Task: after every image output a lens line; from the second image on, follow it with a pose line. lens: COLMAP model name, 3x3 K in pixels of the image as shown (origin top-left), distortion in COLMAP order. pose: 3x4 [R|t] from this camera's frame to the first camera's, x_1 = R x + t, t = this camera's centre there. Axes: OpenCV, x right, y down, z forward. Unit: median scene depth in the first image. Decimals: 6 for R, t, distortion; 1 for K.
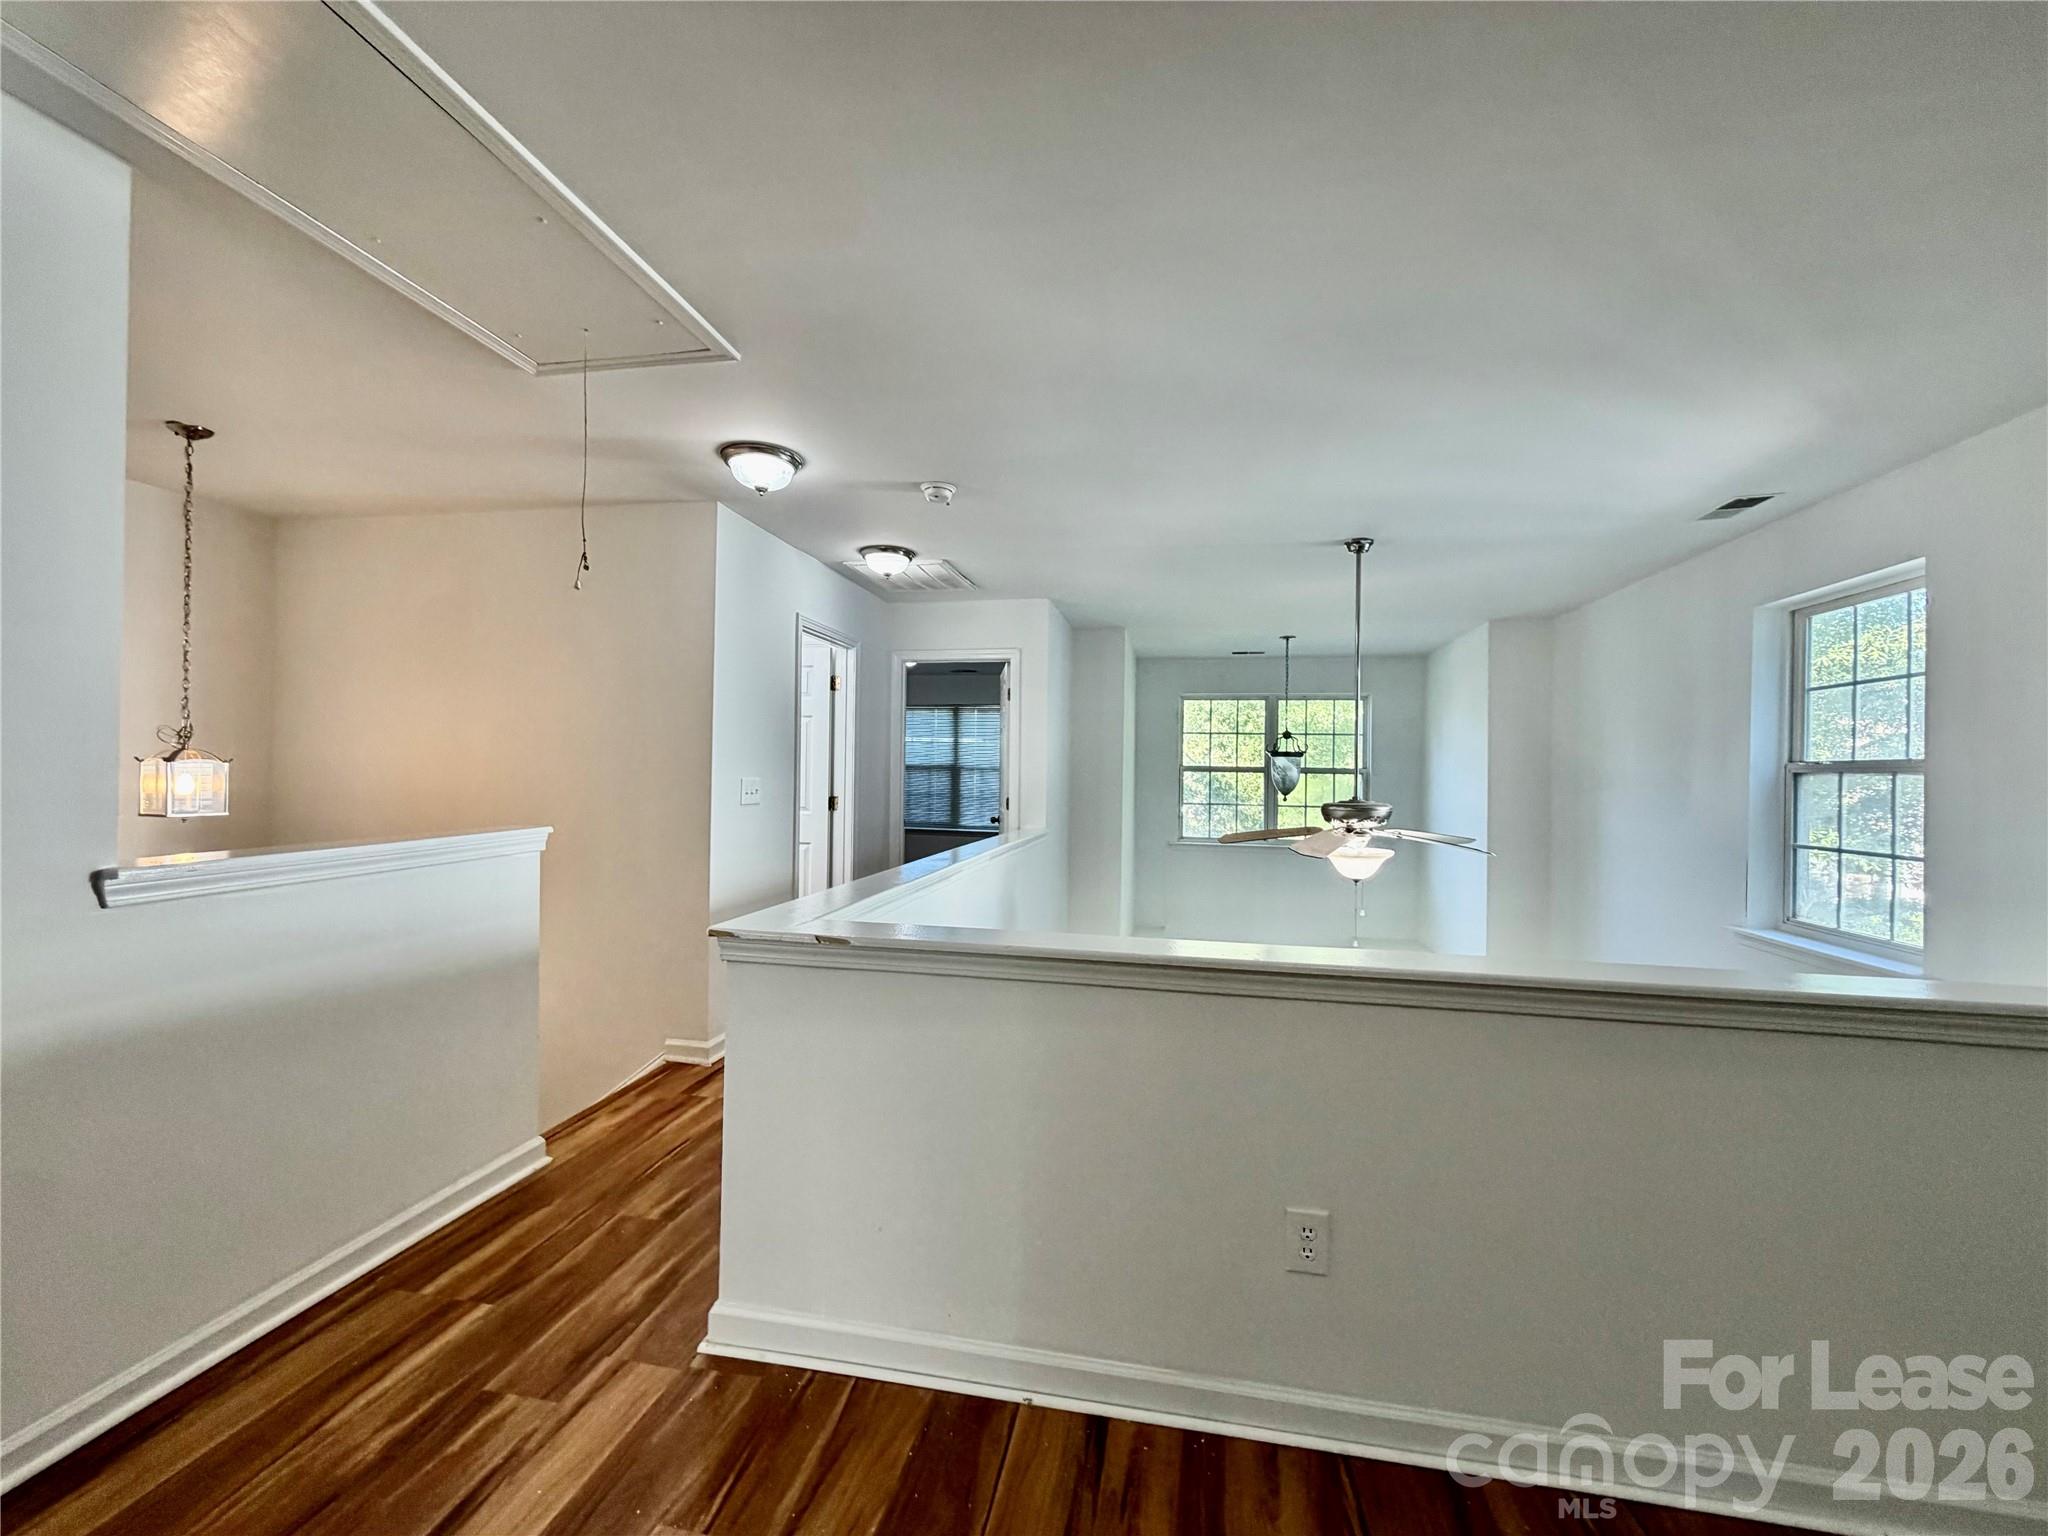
lens RADIAL K [[819.0, 0, 1028.9], [0, 819.0, 769.3], [0, 0, 1]] dist [0.007579, -0.000849]
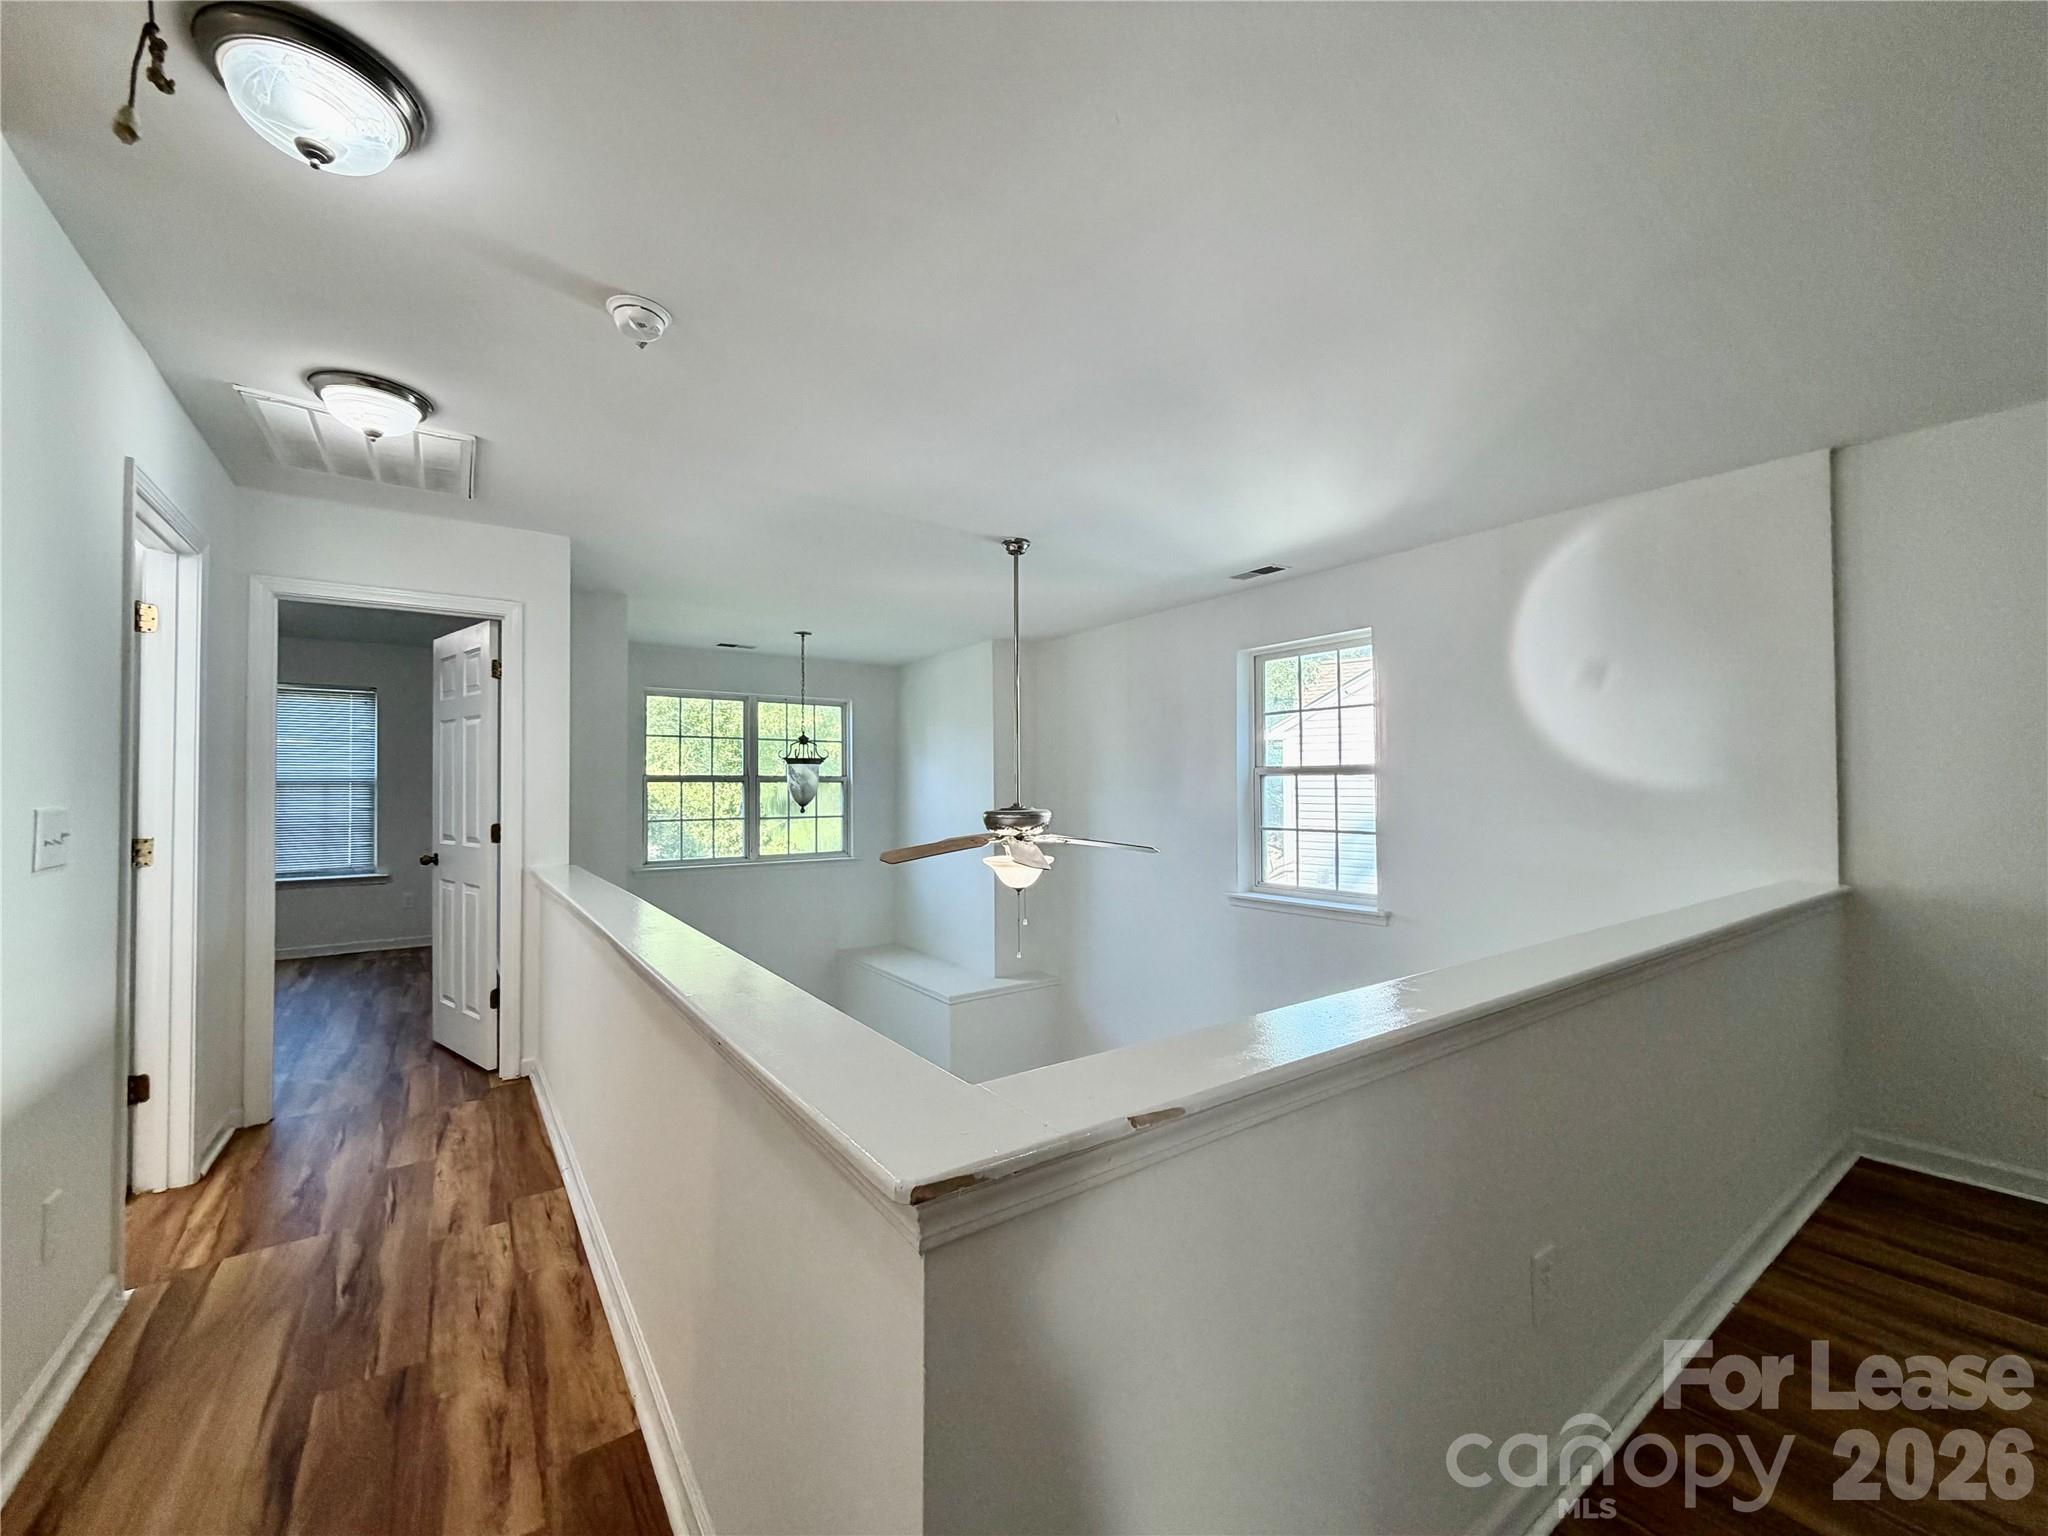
lens RADIAL K [[819.0, 0, 1035.8], [0, 819.0, 767.8], [0, 0, 1]] dist [0.007579, -0.000849]
pose [[0.682491, -0.002786, 0.730889, -0.296403], [0.012802, 0.999885, -0.008142, -0.000559], [-0.730782, 0.014914, 0.682448, 0.320294]]
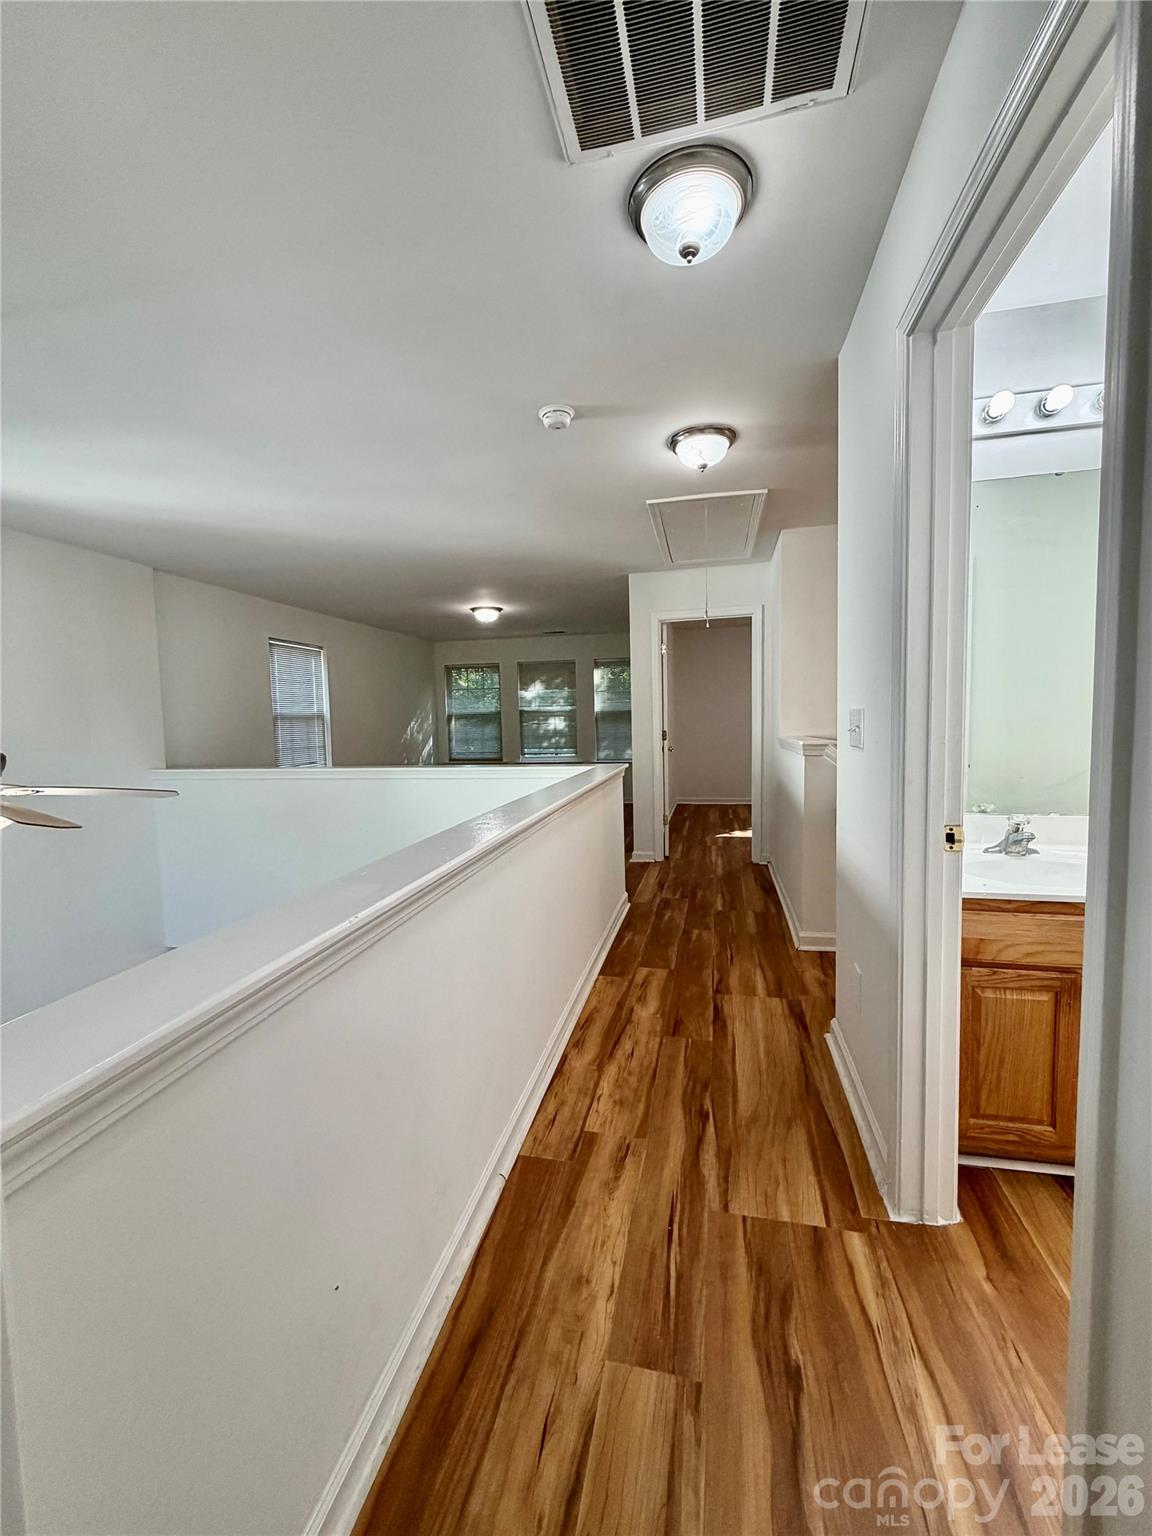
lens RADIAL K [[614.2, 0, 574.2], [0, 614.2, 763.7], [0, 0, 1]] dist [0.007579, -0.000849]
pose [[-0.999420, 0.013074, 0.031453, -0.130260], [0.015208, 0.997529, 0.068594, 0.020443], [-0.030478, 0.069032, -0.997149, 1.461833]]
